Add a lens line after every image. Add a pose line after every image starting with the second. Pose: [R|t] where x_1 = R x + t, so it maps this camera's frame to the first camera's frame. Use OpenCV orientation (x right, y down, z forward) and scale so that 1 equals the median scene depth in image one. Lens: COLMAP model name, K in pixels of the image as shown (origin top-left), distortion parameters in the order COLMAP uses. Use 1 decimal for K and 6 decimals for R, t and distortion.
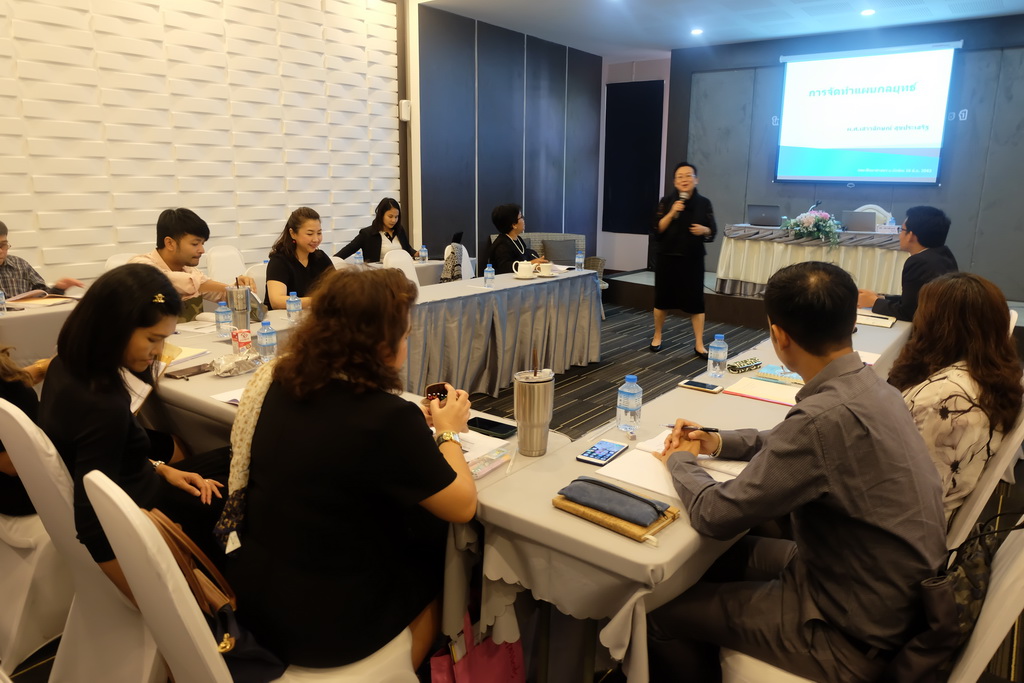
lens RADIAL K [[699.1, 0, 519.7], [0, 699.1, 331.1], [0, 0, 1]] dist [-0.051465, 0.057312]
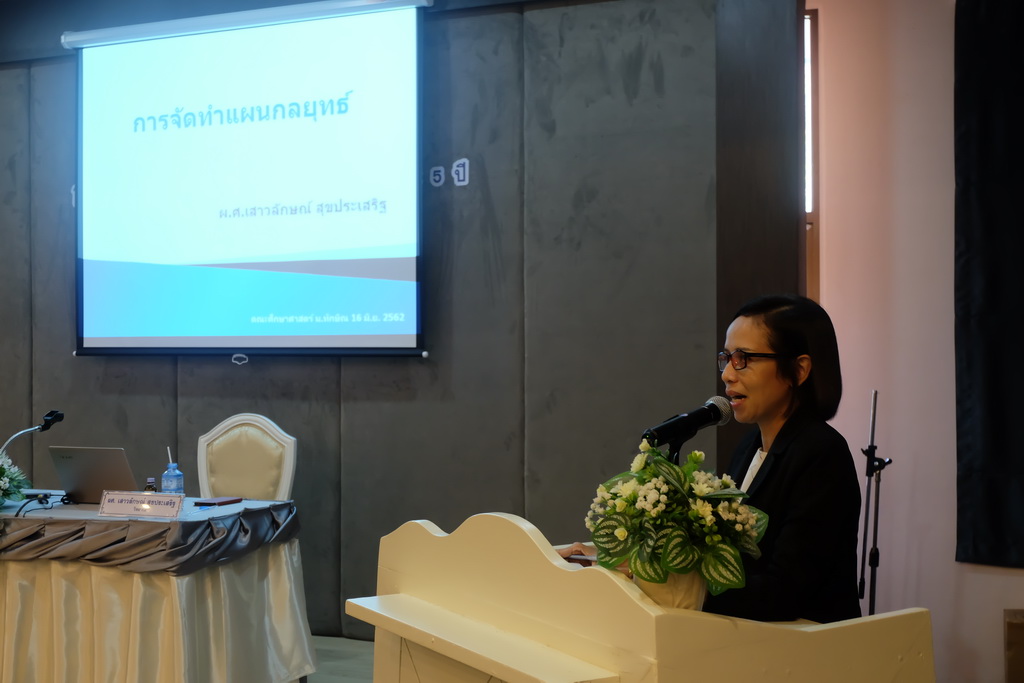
lens RADIAL K [[1339.9, 0, 517.5], [0, 1339.9, 323.9], [0, 0, 1]] dist [-0.039208, -0.014069]
pose [[0.971584, -0.022860, 0.235589, 0.536921], [0.073110, 0.975639, -0.206843, -0.083228], [-0.225121, 0.218189, 0.949586, 0.336084]]
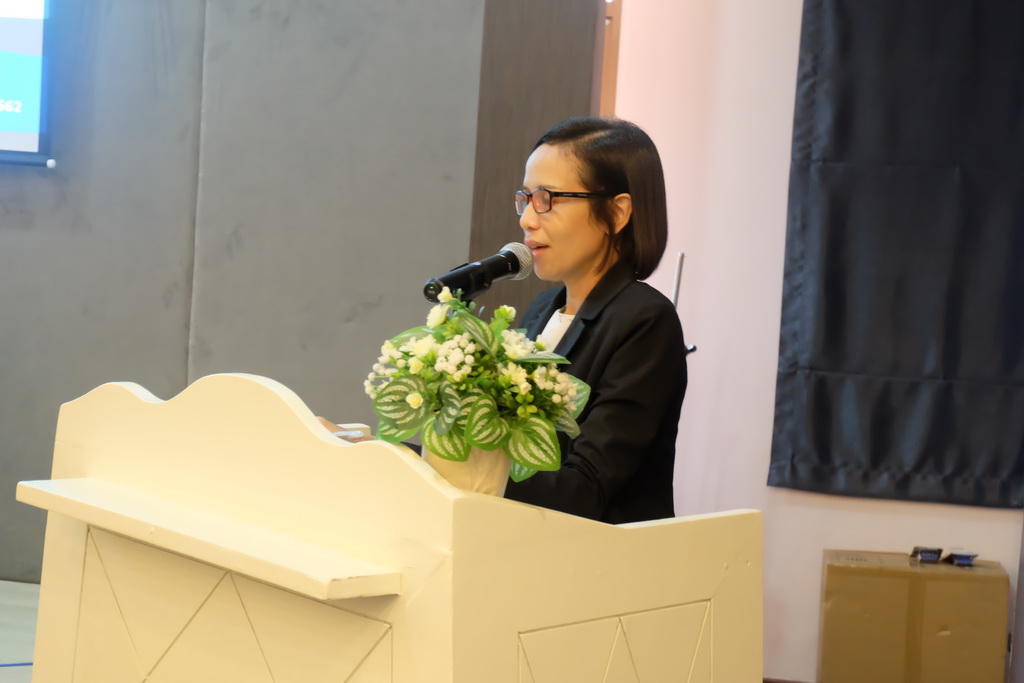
lens RADIAL K [[2096.7, 0, 541.2], [0, 2096.7, 339.3], [0, 0, 1]] dist [0.001148, -0.218913]
pose [[0.898231, 0.001188, 0.439523, 0.474606], [0.047560, 0.993862, -0.099882, -0.067758], [-0.436944, 0.110620, 0.892661, 0.264090]]
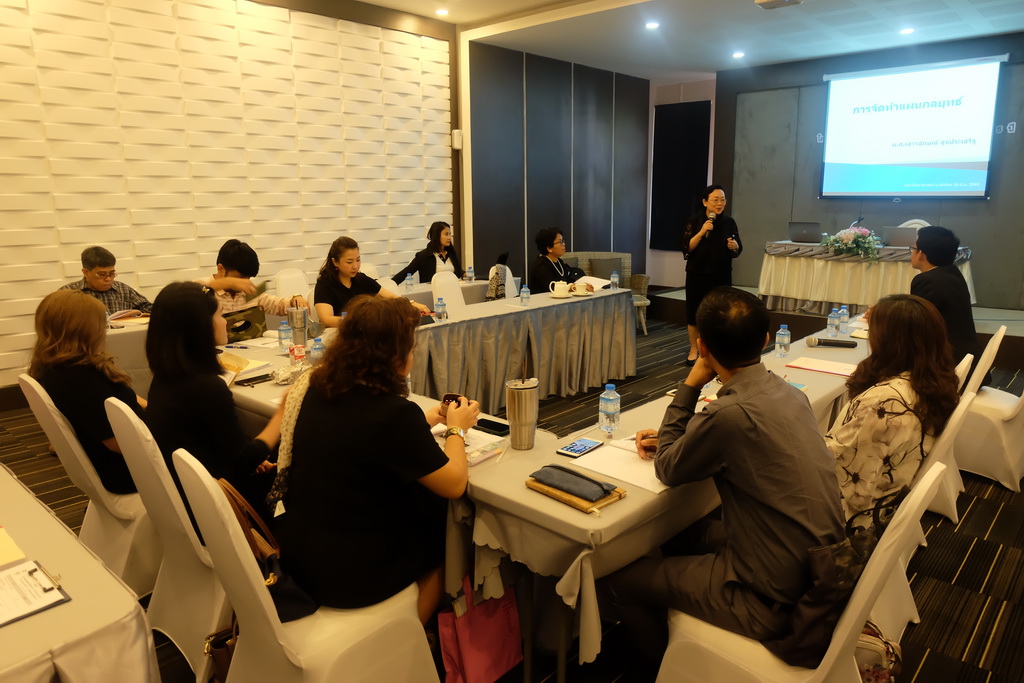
lens RADIAL K [[699.1, 0, 519.7], [0, 699.1, 331.1], [0, 0, 1]] dist [-0.051465, 0.057312]
pose [[0.995543, -0.002440, -0.094277, 0.032669], [0.000481, 0.999784, -0.020793, -0.000493], [0.094307, 0.020655, 0.995329, -0.053932]]
